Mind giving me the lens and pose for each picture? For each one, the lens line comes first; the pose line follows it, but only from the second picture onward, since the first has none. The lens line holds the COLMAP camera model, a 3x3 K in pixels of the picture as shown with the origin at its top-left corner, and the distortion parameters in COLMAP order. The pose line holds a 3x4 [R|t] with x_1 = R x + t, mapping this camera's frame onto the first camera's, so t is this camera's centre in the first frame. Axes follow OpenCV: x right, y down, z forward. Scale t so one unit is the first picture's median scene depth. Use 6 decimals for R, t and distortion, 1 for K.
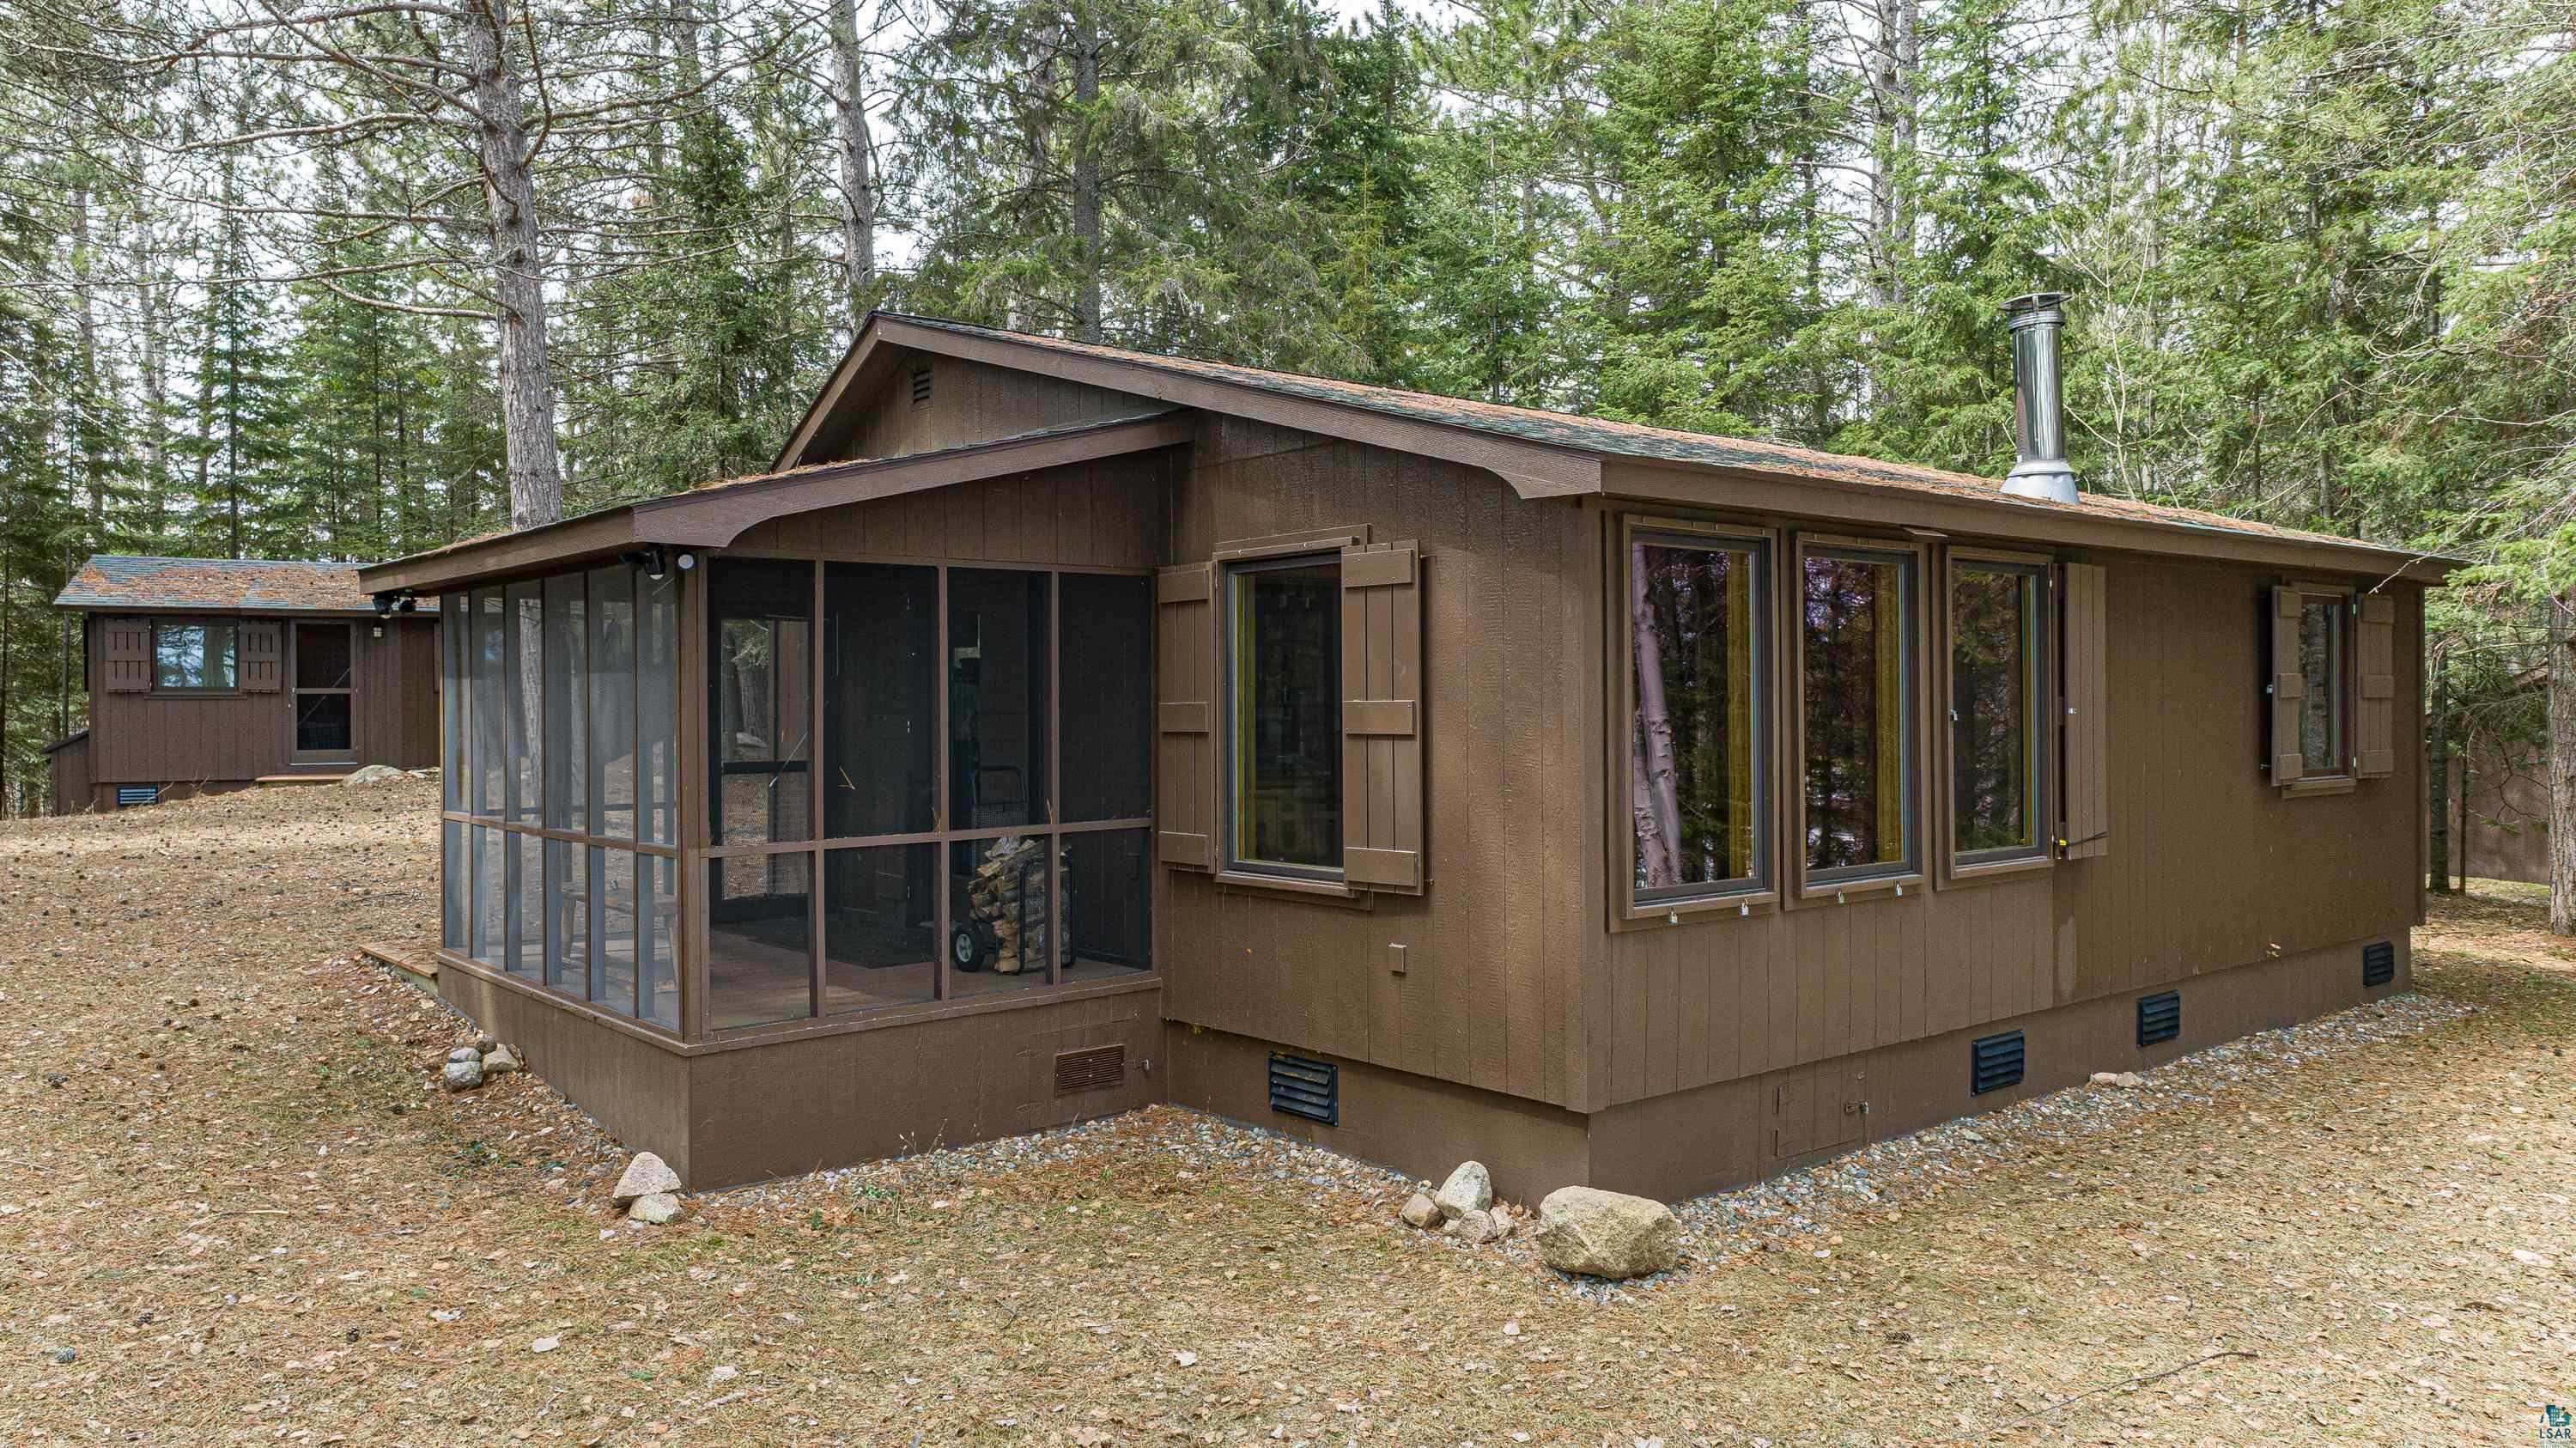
lens RADIAL K [[1663.3, 0, 1288.0], [0, 1663.3, 724.0], [0, 0, 1]] dist [0.008063, 0.015428]
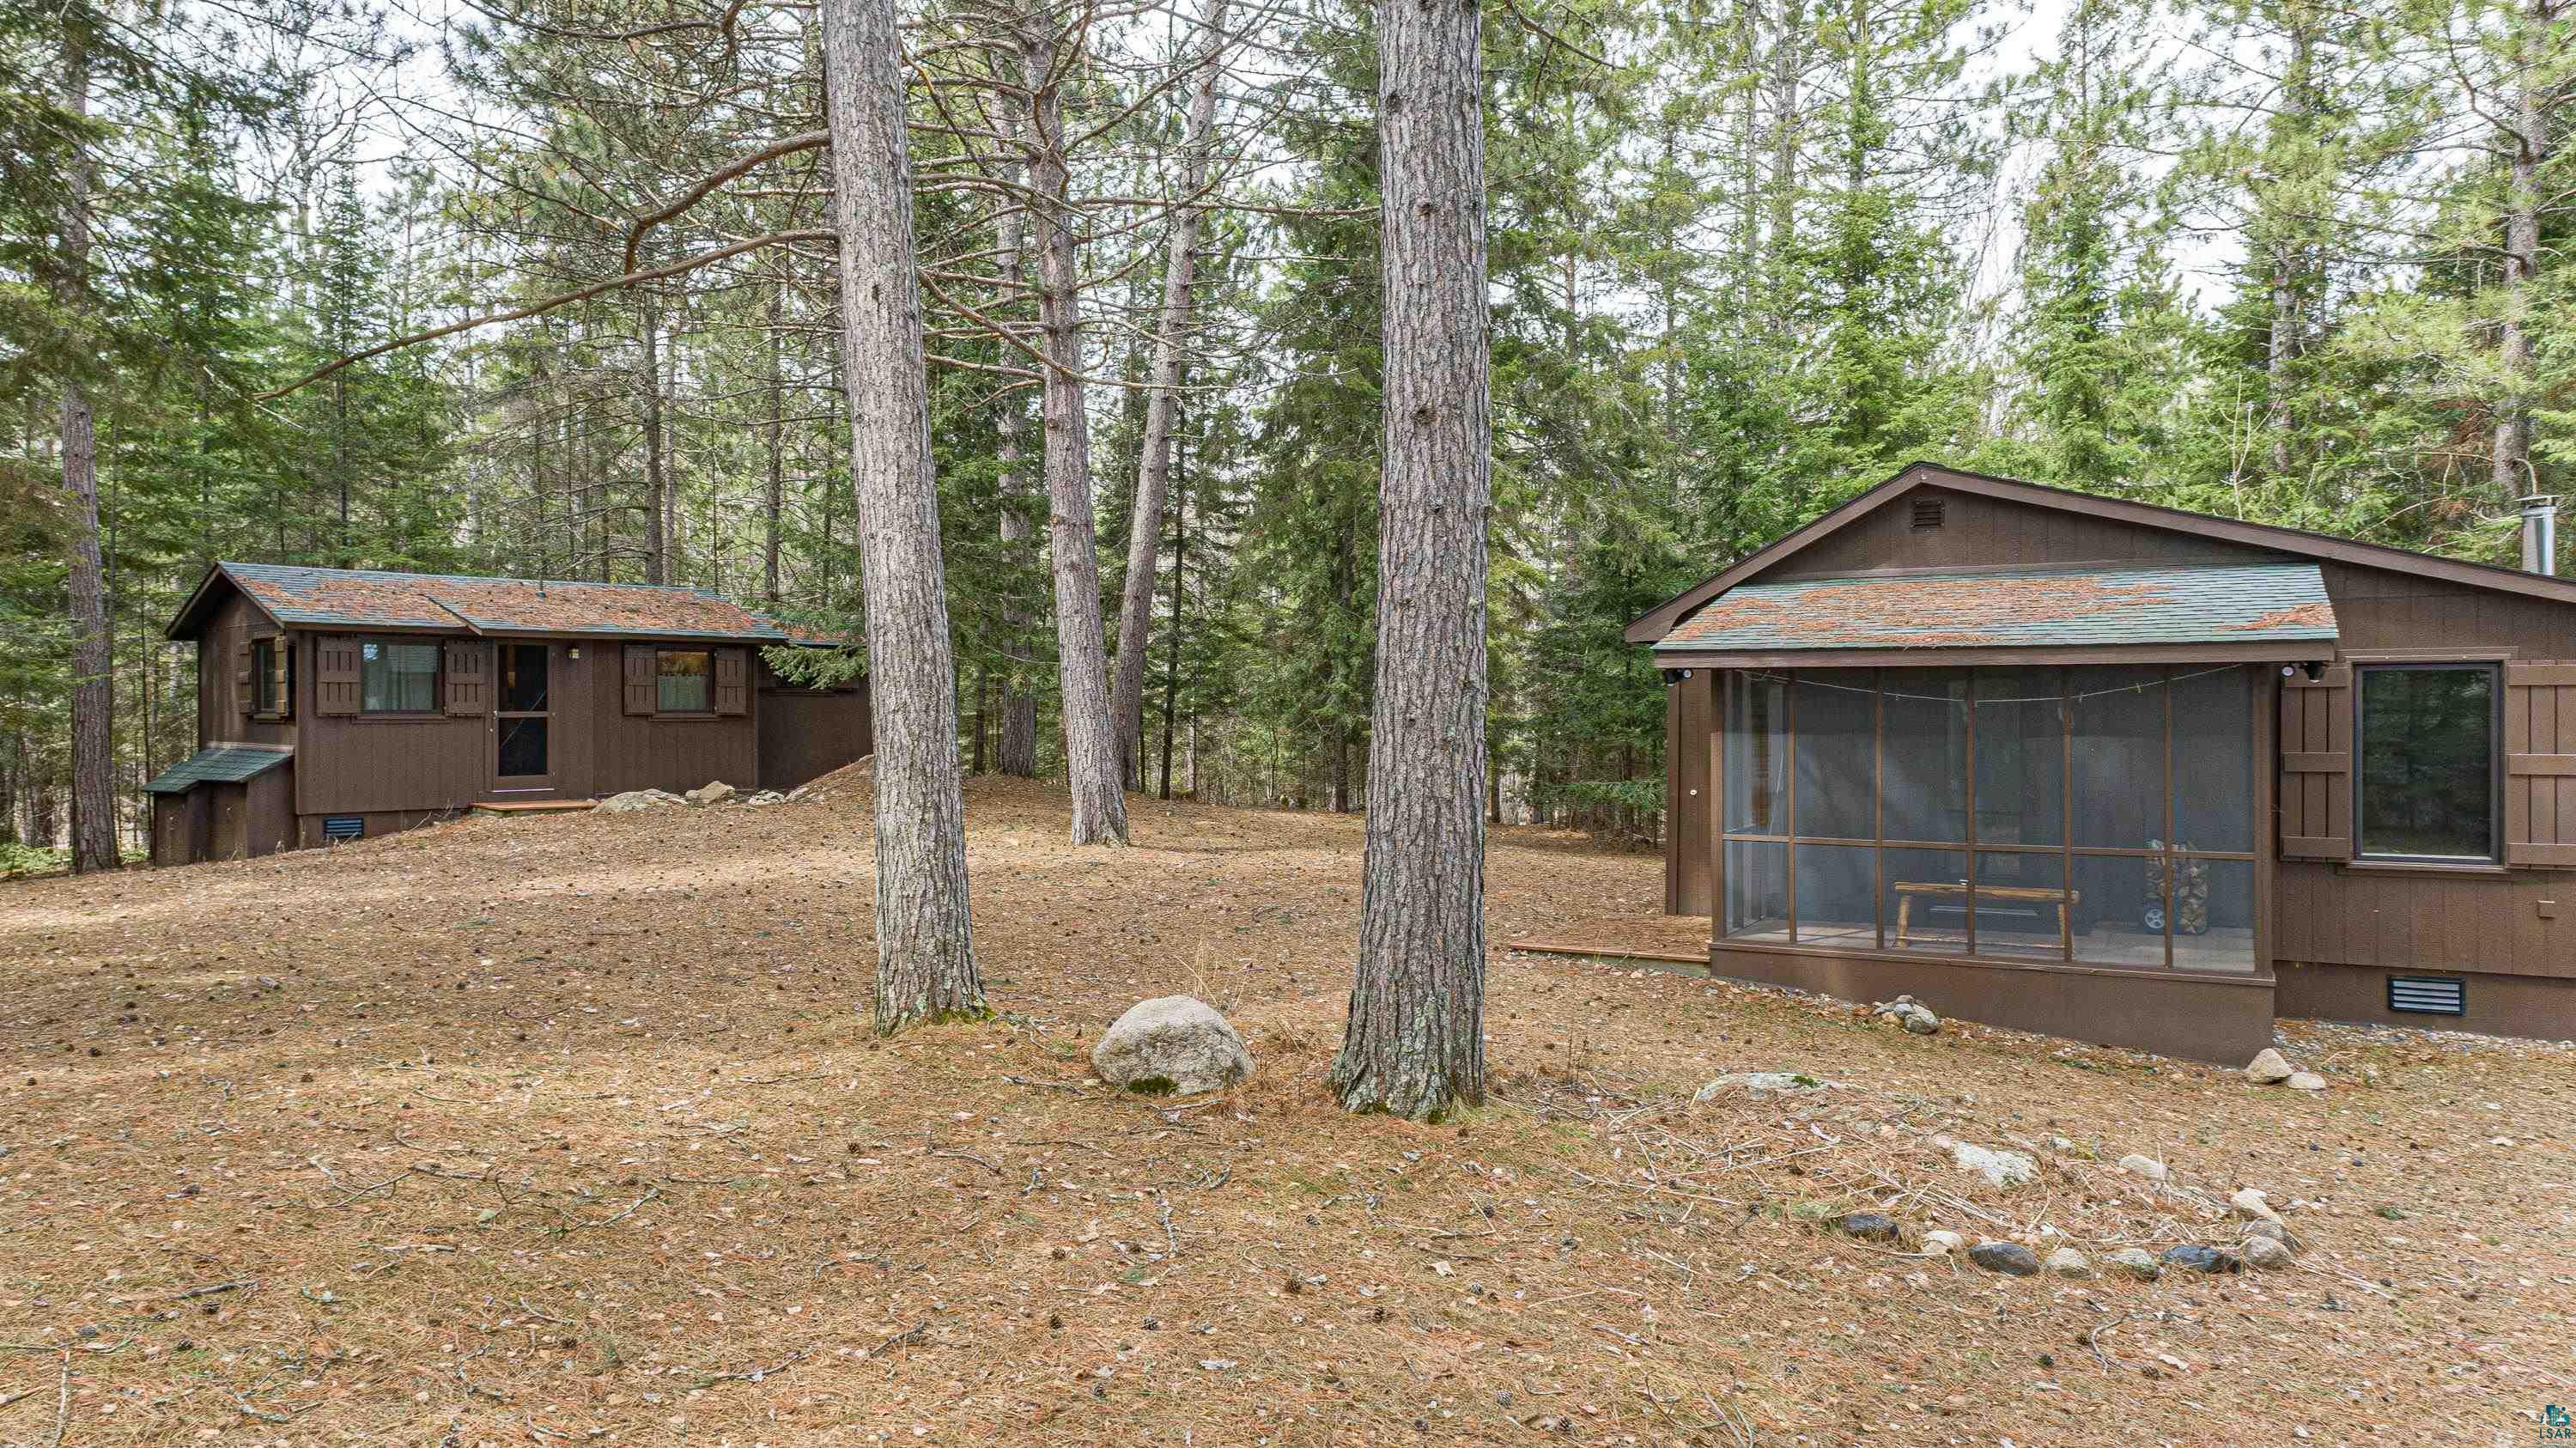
lens RADIAL K [[1663.3, 0, 1288.0], [0, 1663.3, 724.0], [0, 0, 1]] dist [0.008063, 0.015428]
pose [[0.940034, 0.000174, 0.341082, -1.591411], [0.000456, 0.999998, -0.001767, -0.040029], [-0.341081, 0.001817, 0.940032, -0.142871]]
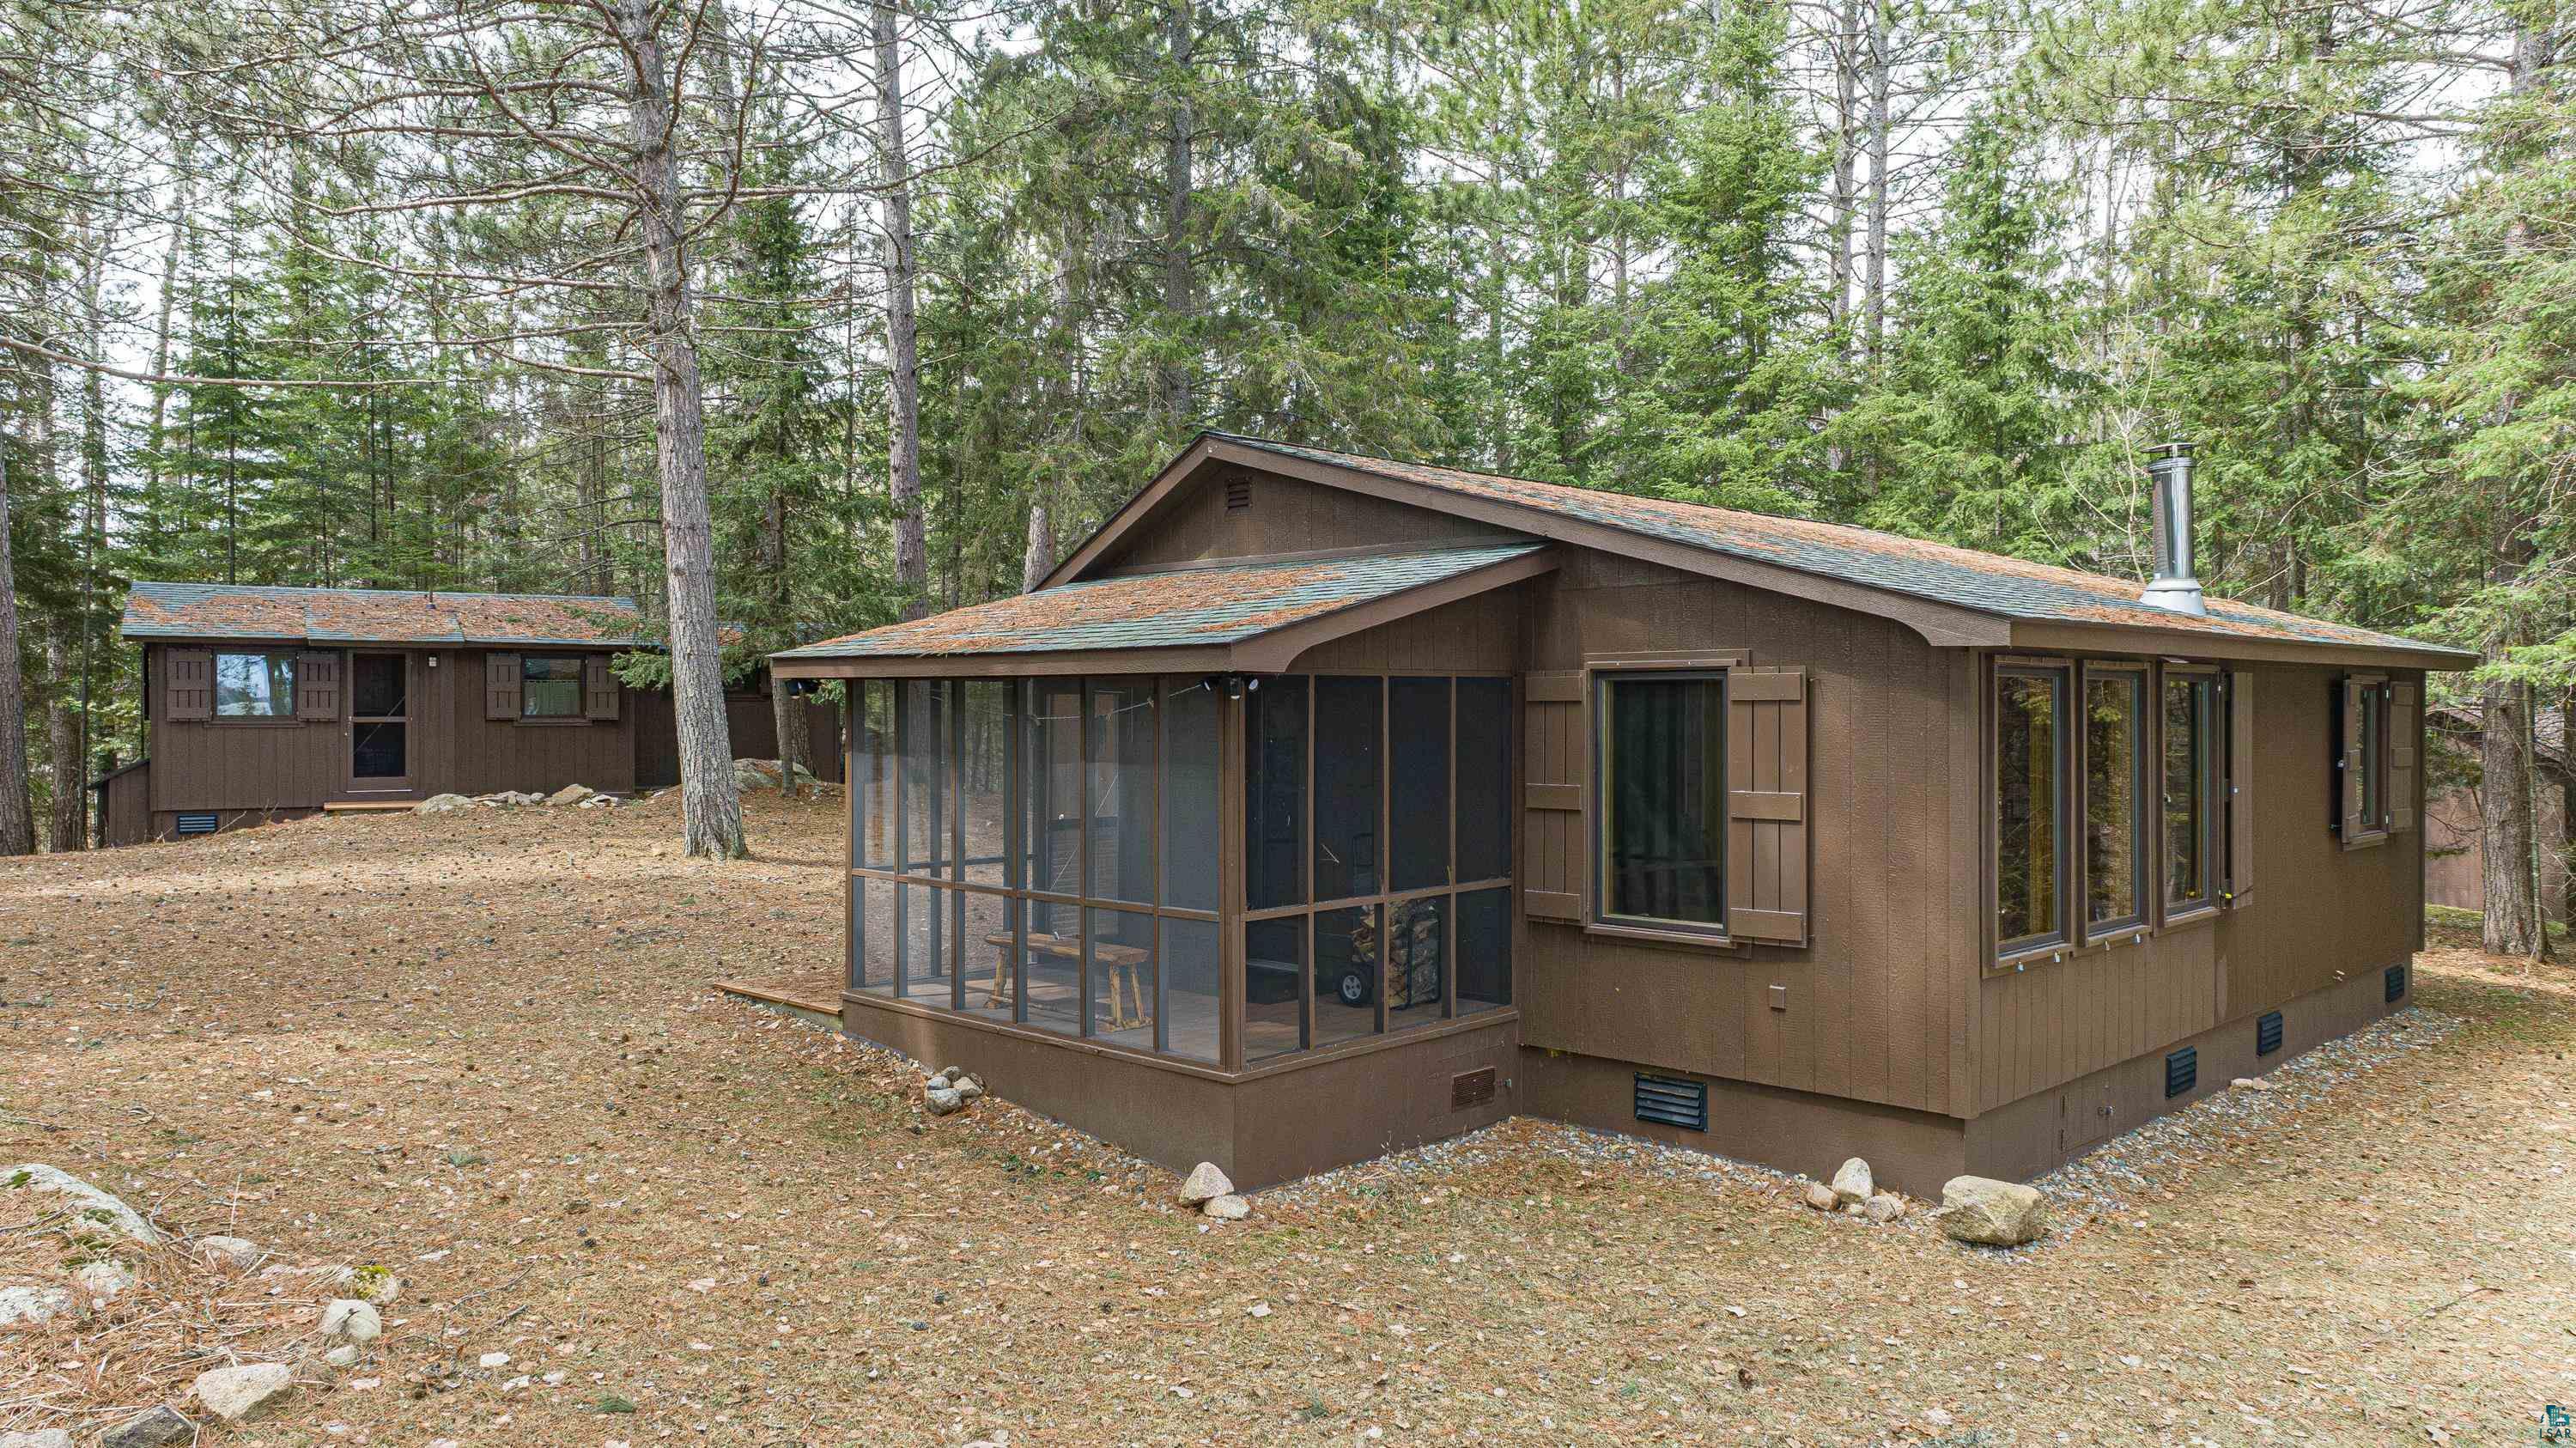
lens RADIAL K [[1663.3, 0, 1288.0], [0, 1663.3, 724.0], [0, 0, 1]] dist [0.008063, 0.015428]
pose [[0.995625, 0.005594, 0.093273, -0.394501], [-0.005387, 0.999982, -0.002469, -0.056536], [-0.093285, 0.001956, 0.995638, -0.203221]]
